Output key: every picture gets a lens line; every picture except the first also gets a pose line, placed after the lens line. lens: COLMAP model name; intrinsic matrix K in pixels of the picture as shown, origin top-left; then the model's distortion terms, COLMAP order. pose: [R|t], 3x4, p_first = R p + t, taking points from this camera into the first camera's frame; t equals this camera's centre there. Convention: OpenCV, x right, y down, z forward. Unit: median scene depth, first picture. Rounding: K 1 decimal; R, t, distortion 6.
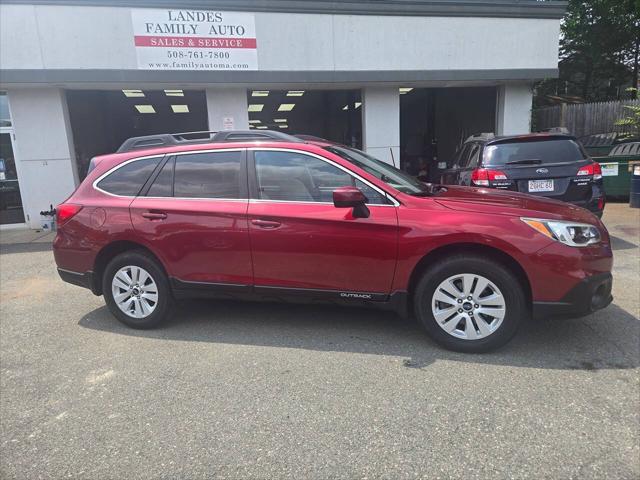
lens RADIAL K [[431.4, 0, 318.2], [0, 431.4, 241.2], [0, 0, 1]] dist [0.064607, -0.050016]
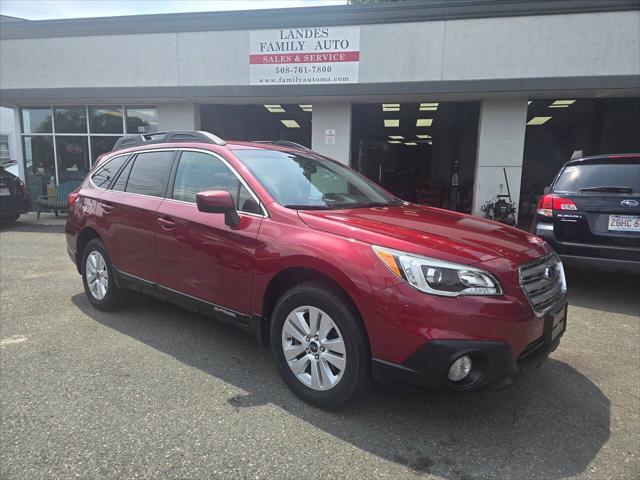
lens RADIAL K [[431.4, 0, 317.3], [0, 431.4, 240.3], [0, 0, 1]] dist [0.064607, -0.050016]
pose [[0.913287, 0.117594, -0.389973, 0.304614], [-0.133395, 0.990970, -0.013580, -0.017895], [0.384855, 0.064423, 0.920726, 0.116486]]
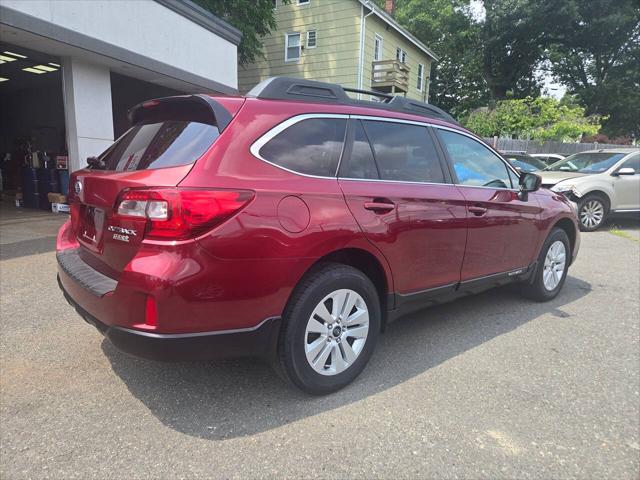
lens RADIAL K [[431.4, 0, 319.9], [0, 431.4, 246.1], [0, 0, 1]] dist [0.064607, -0.050016]
pose [[0.534830, -0.088807, 0.840280, -0.565472], [0.103640, 0.993847, 0.039071, -0.018940], [-0.838580, 0.066190, 0.540743, 0.411538]]
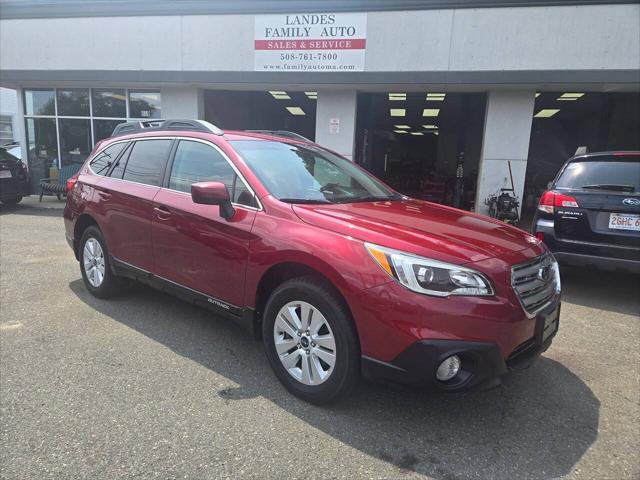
lens RADIAL K [[431.4, 0, 320.1], [0, 431.4, 240.5], [0, 0, 1]] dist [0.064607, -0.050016]
pose [[0.908897, 0.149175, -0.389425, 0.311520], [-0.155709, 0.987690, 0.014935, -0.025802], [0.386859, 0.047063, 0.920937, 0.122232]]
